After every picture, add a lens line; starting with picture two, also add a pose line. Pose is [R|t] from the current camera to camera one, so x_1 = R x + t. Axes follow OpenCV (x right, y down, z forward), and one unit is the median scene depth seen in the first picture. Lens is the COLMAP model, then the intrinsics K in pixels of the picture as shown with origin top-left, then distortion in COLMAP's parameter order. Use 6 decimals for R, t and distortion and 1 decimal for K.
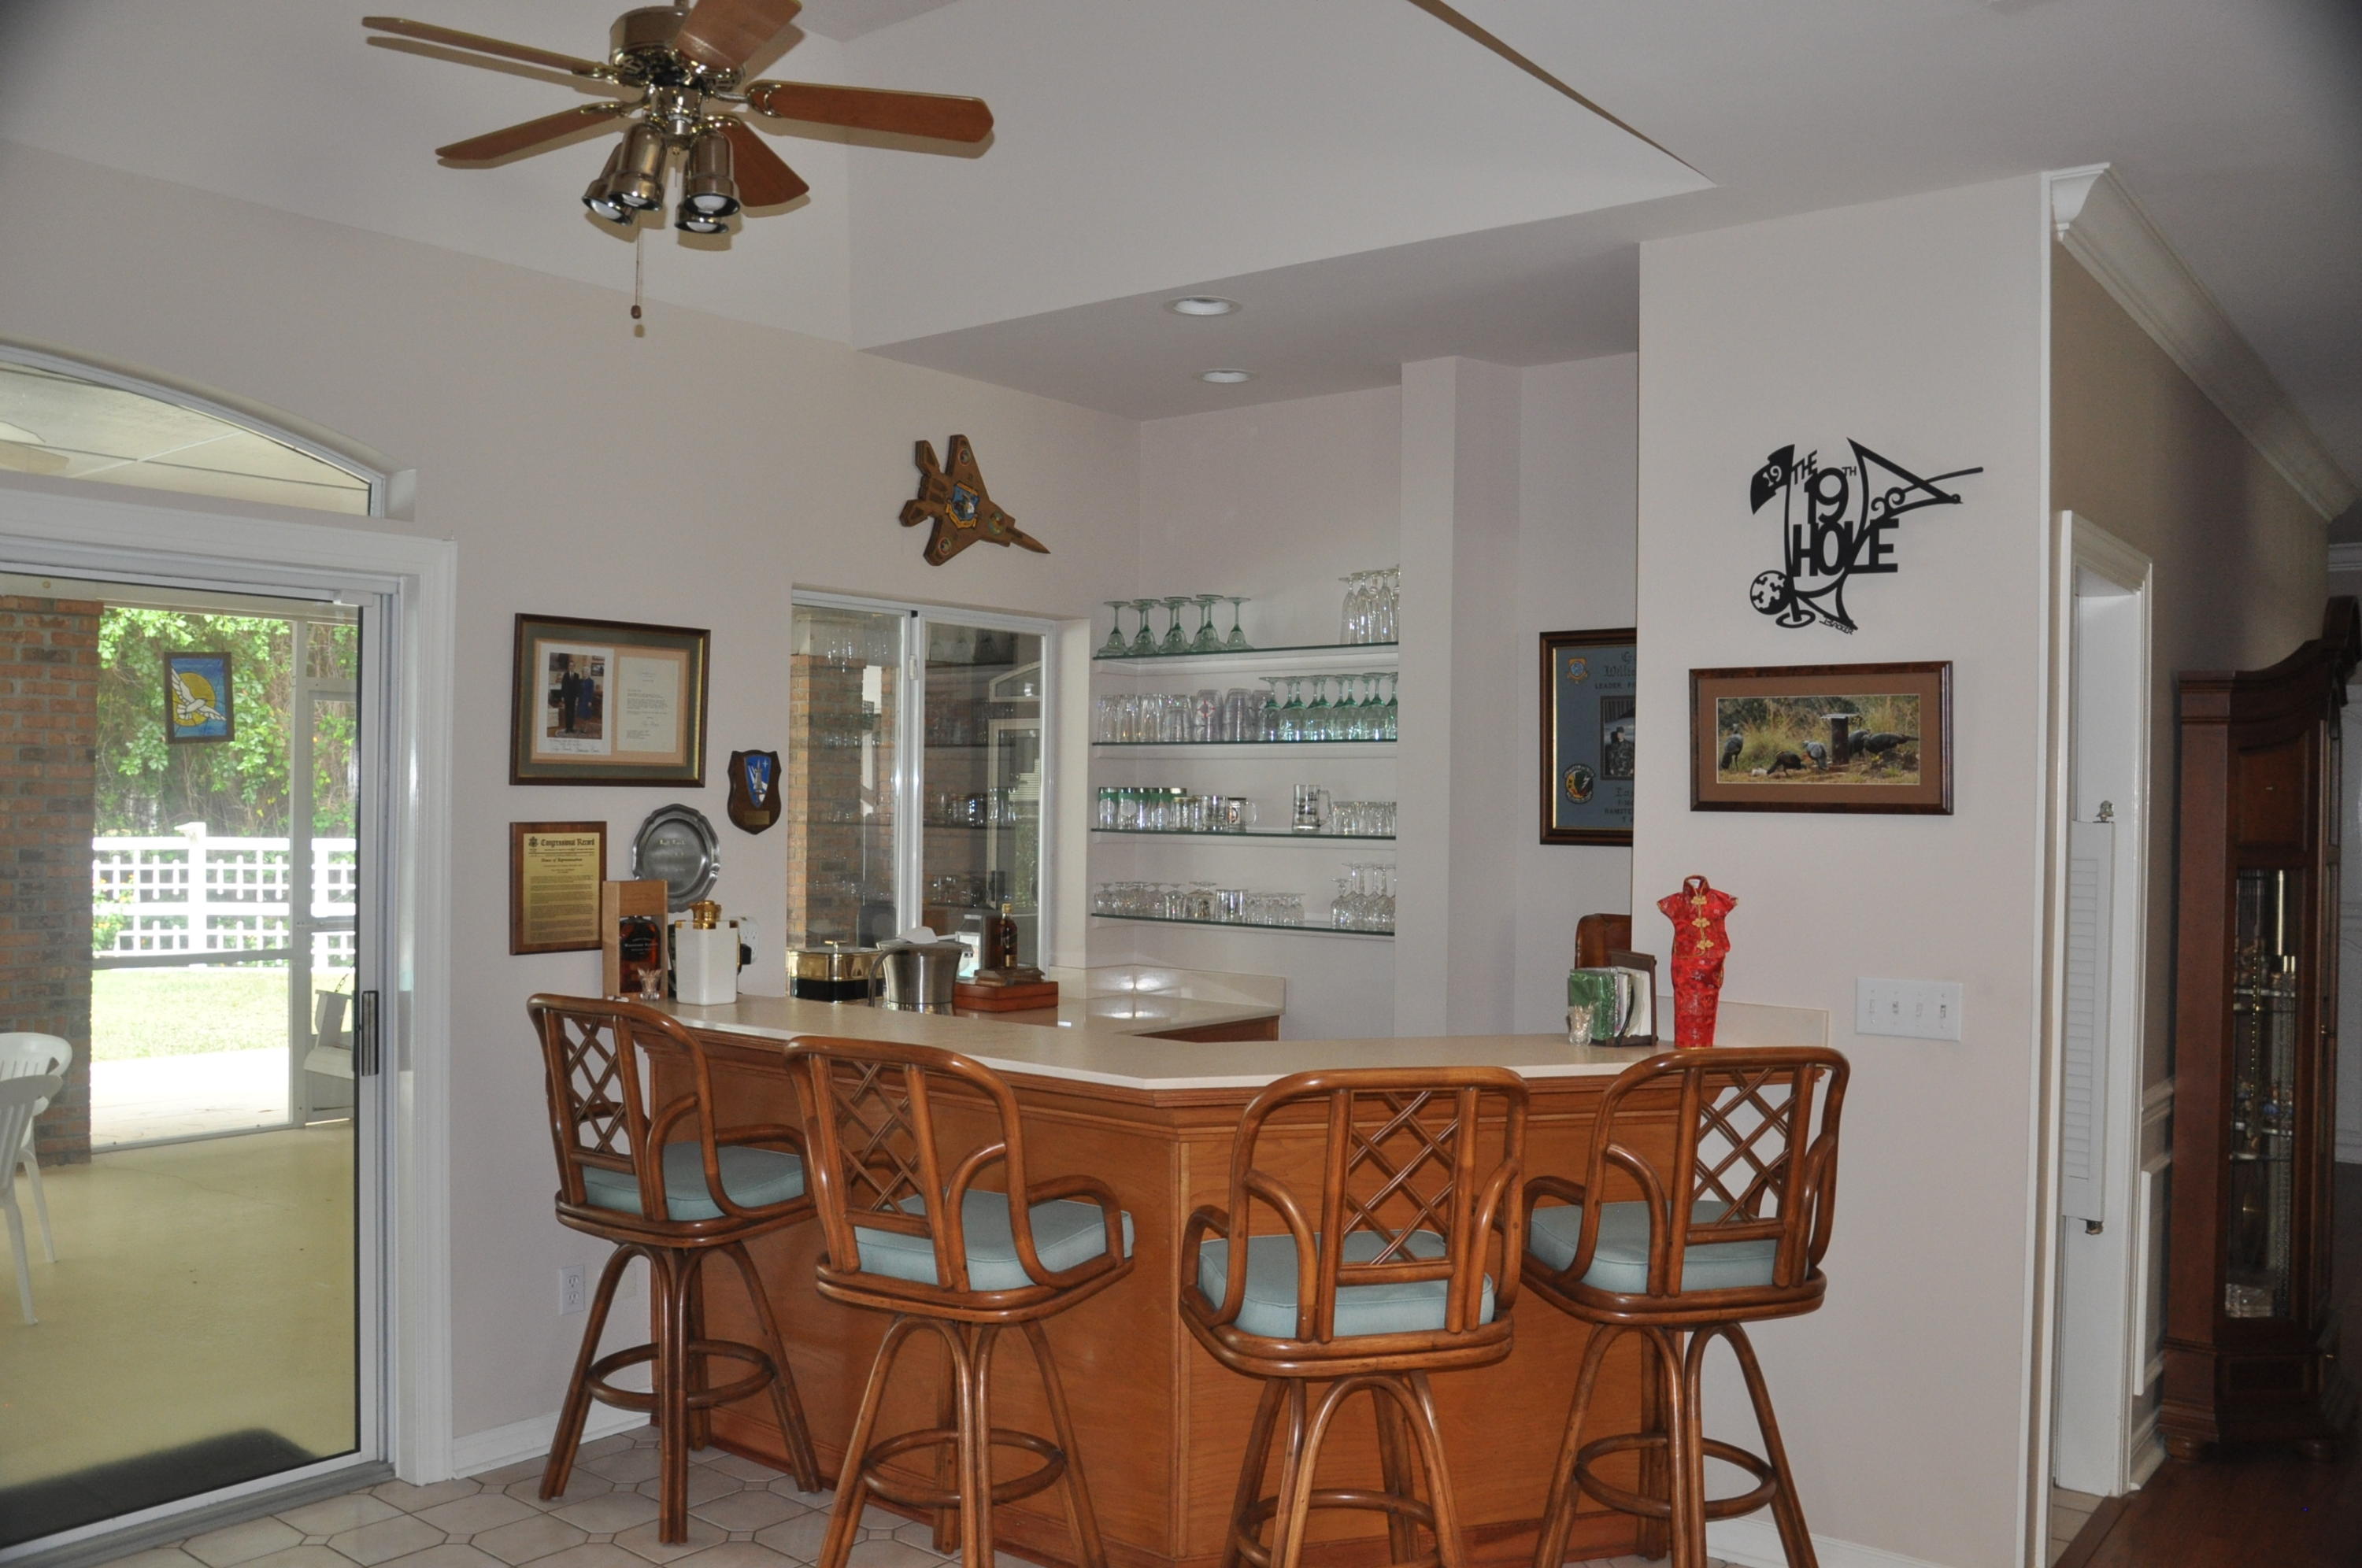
lens RADIAL K [[1905.6, 0, 1163.3], [0, 1905.6, 798.1], [0, 0, 1]] dist [-0.148134, 0.135431]
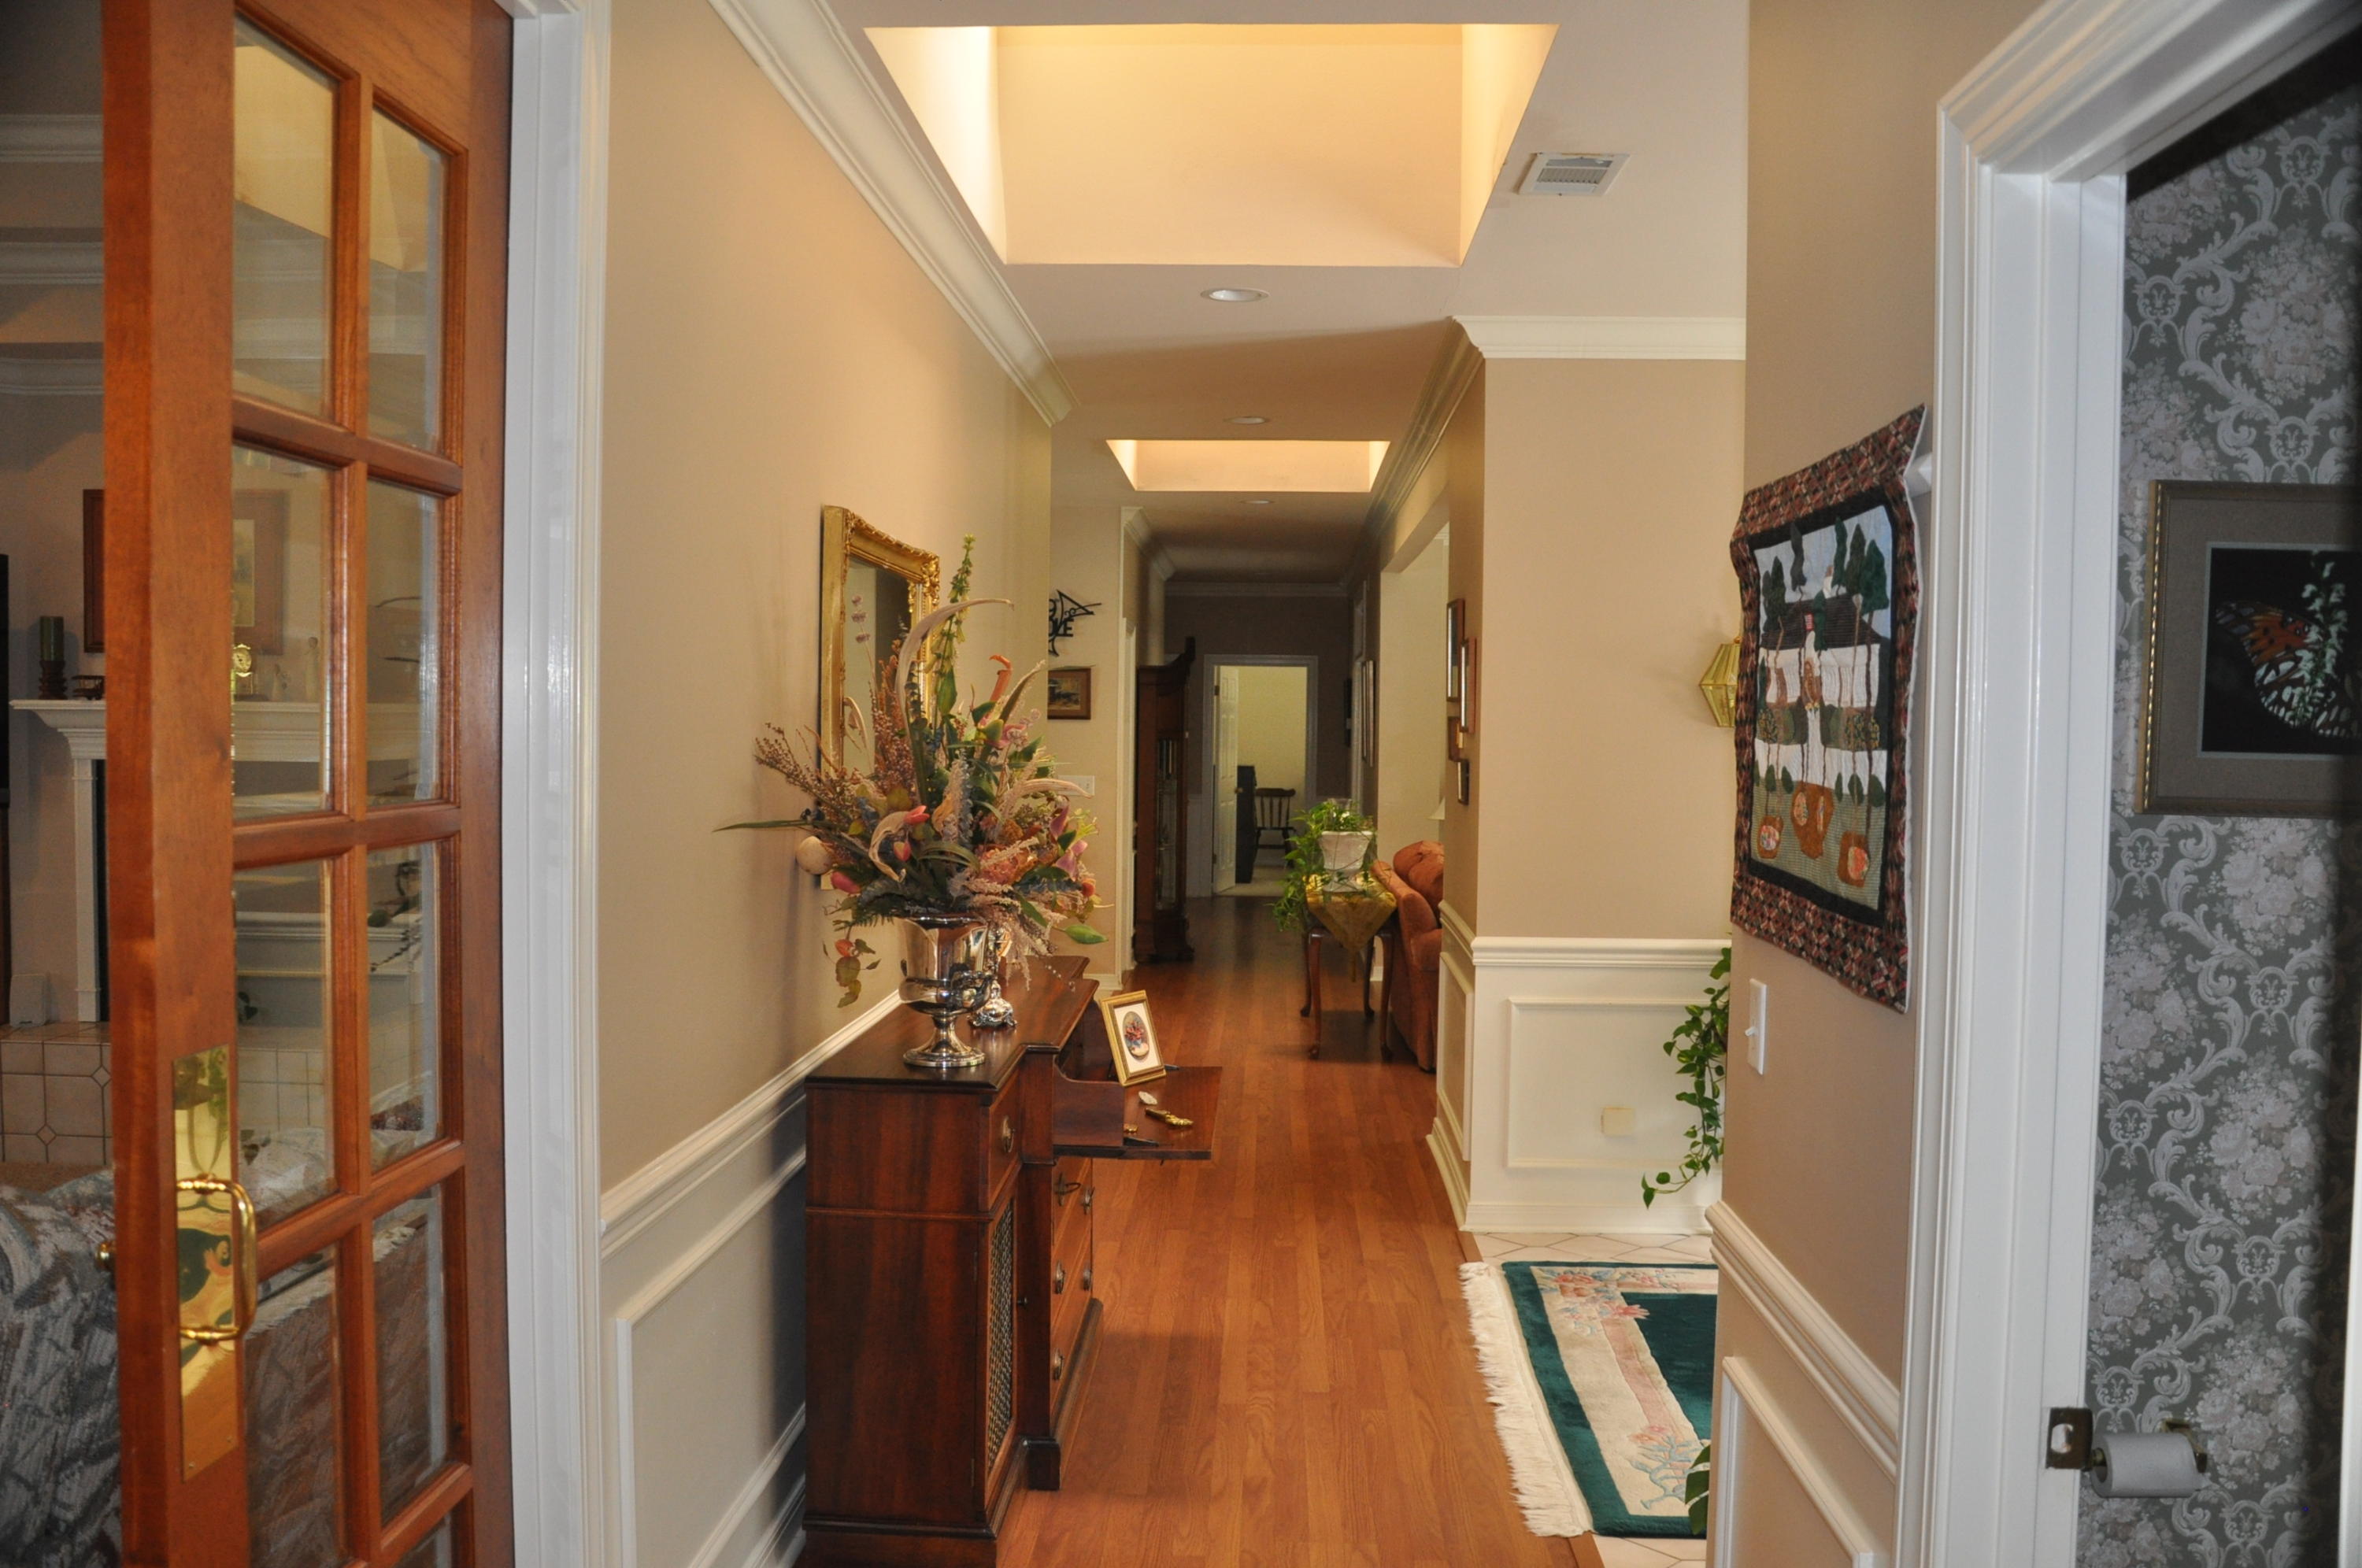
lens RADIAL K [[1905.6, 0, 1174.4], [0, 1905.6, 801.1], [0, 0, 1]] dist [-0.148134, 0.135431]
pose [[0.816489, -0.022775, 0.576911, -1.049076], [-0.002818, 0.999053, 0.043429, 0.006077], [-0.577354, -0.037085, 0.815652, -1.340085]]
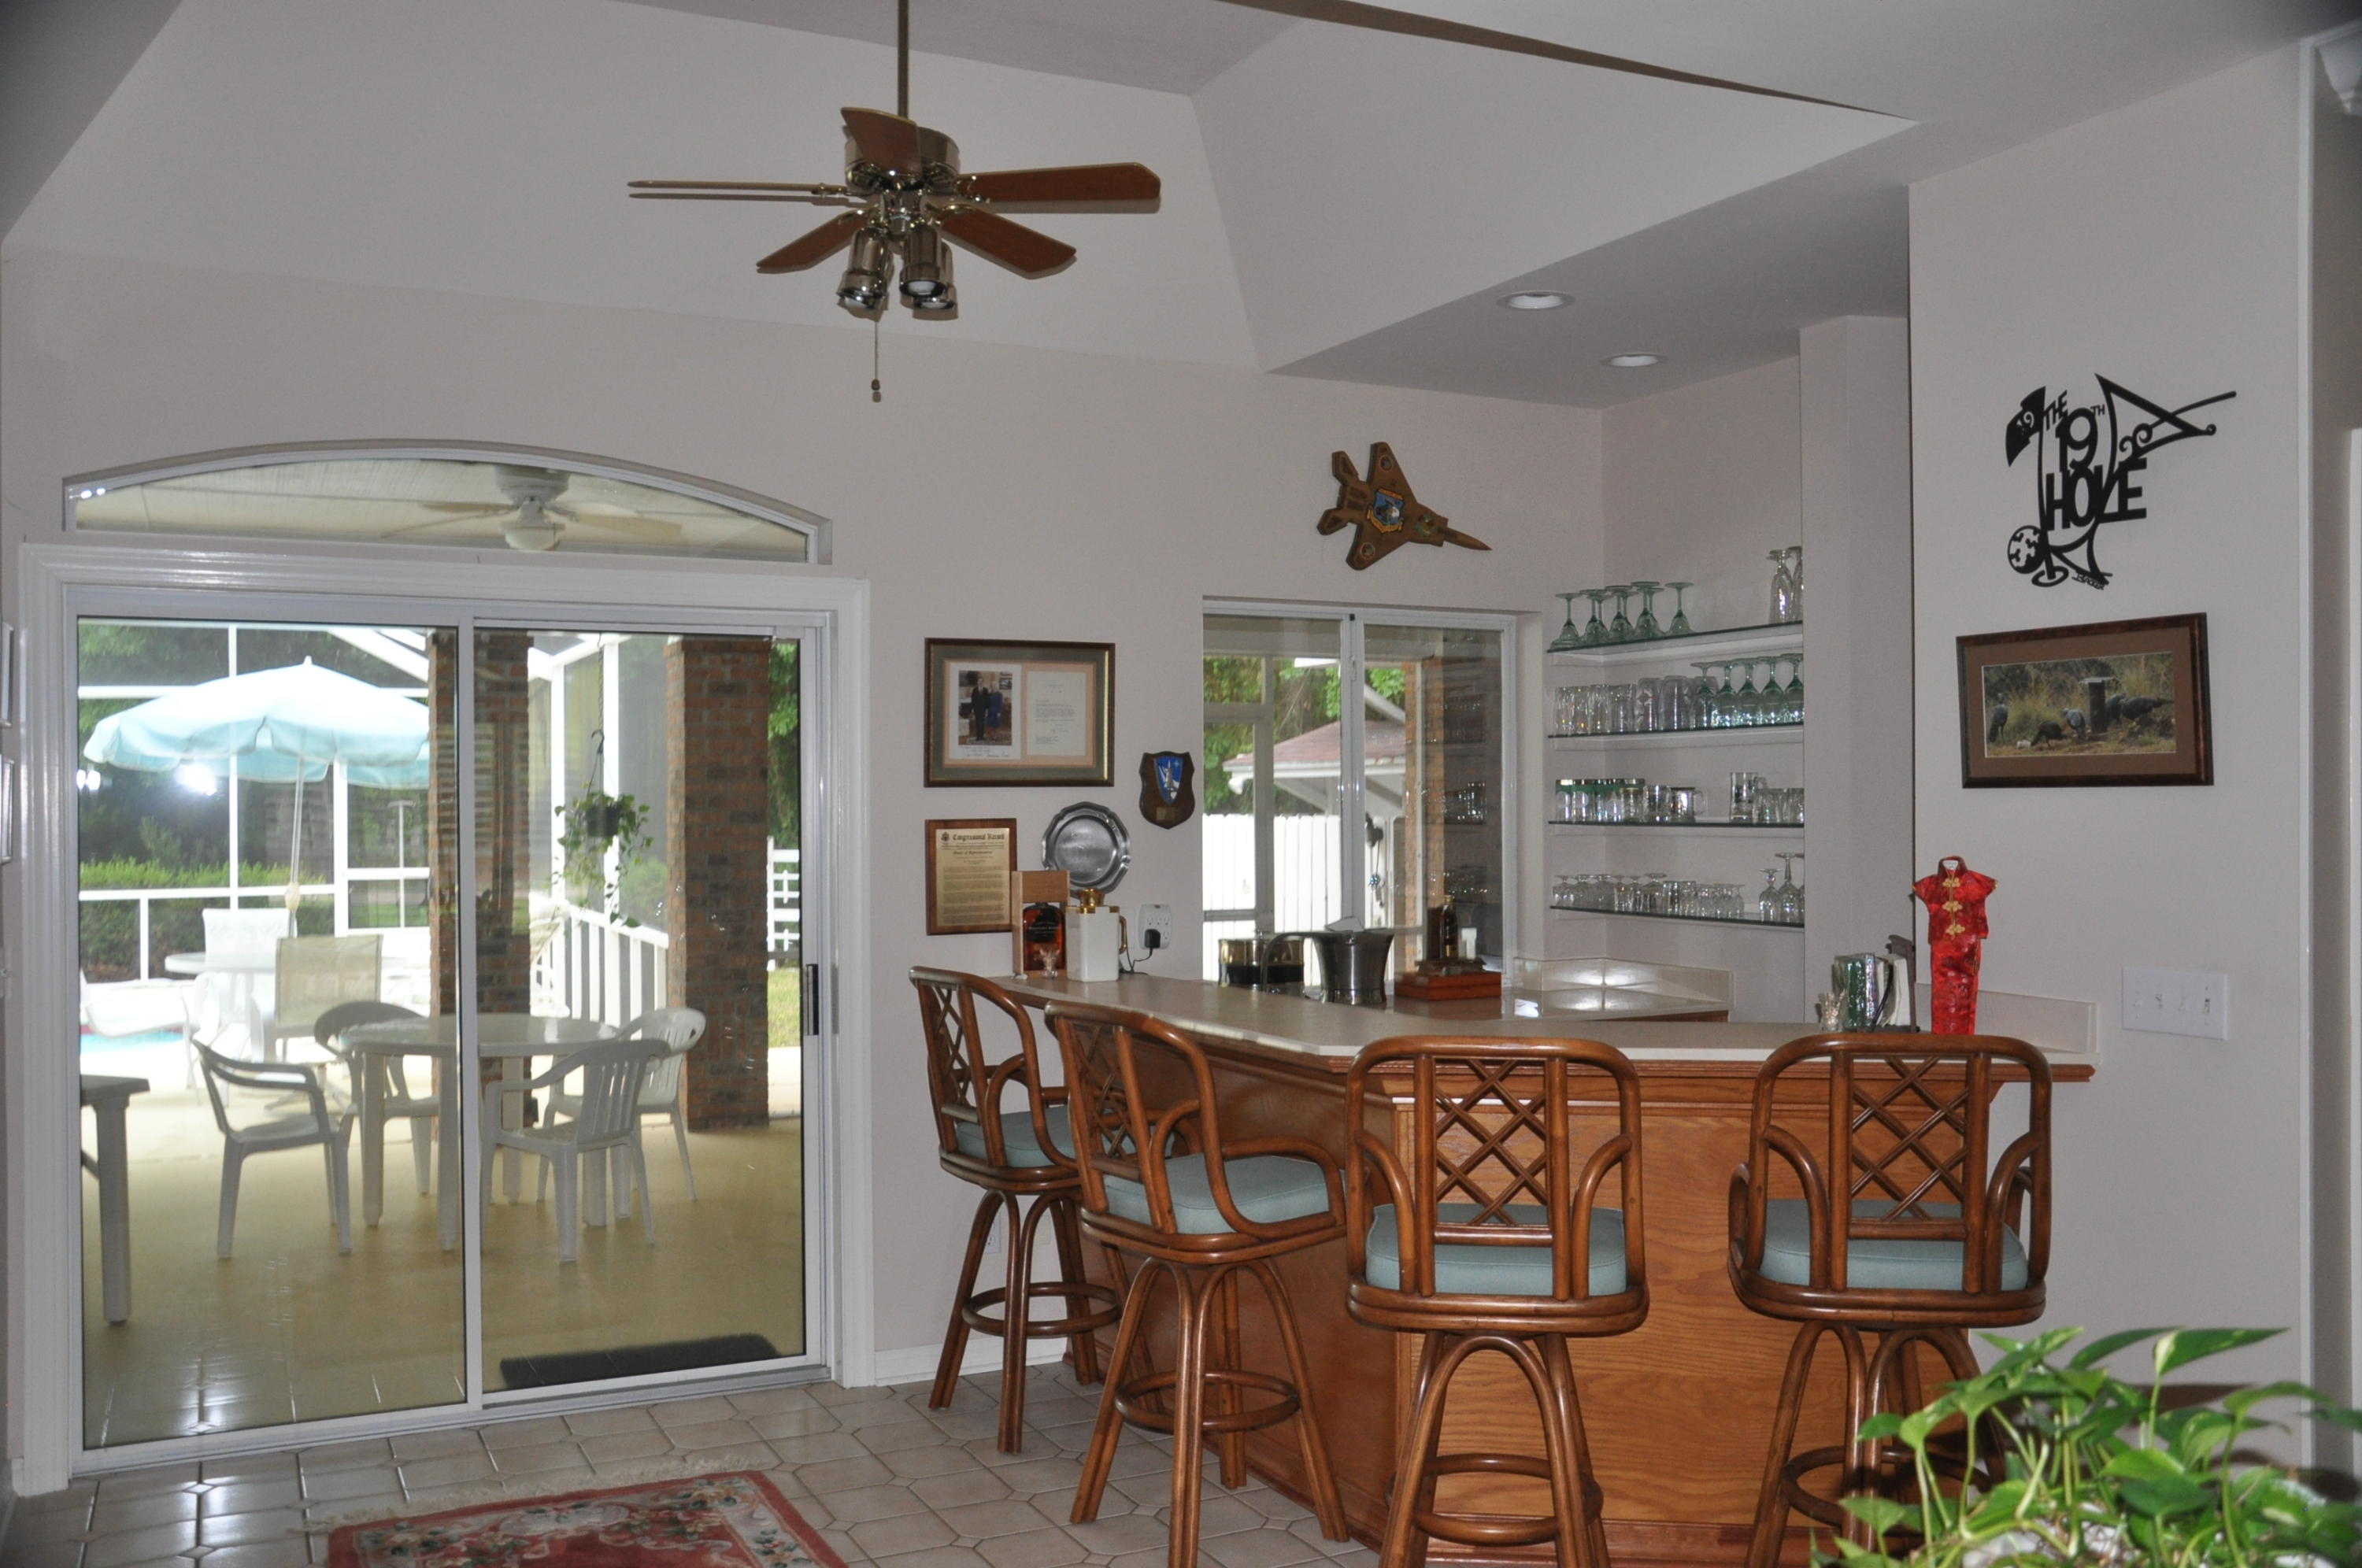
lens RADIAL K [[2001.6, 0, 1155.9], [0, 2001.6, 799.3], [0, 0, 1]] dist [-0.101945, 0.083369]
pose [[0.905105, -0.018496, -0.424785, 0.310683], [0.017021, 0.999829, -0.007268, 0.011806], [0.424847, -0.000652, 0.905265, -0.052164]]
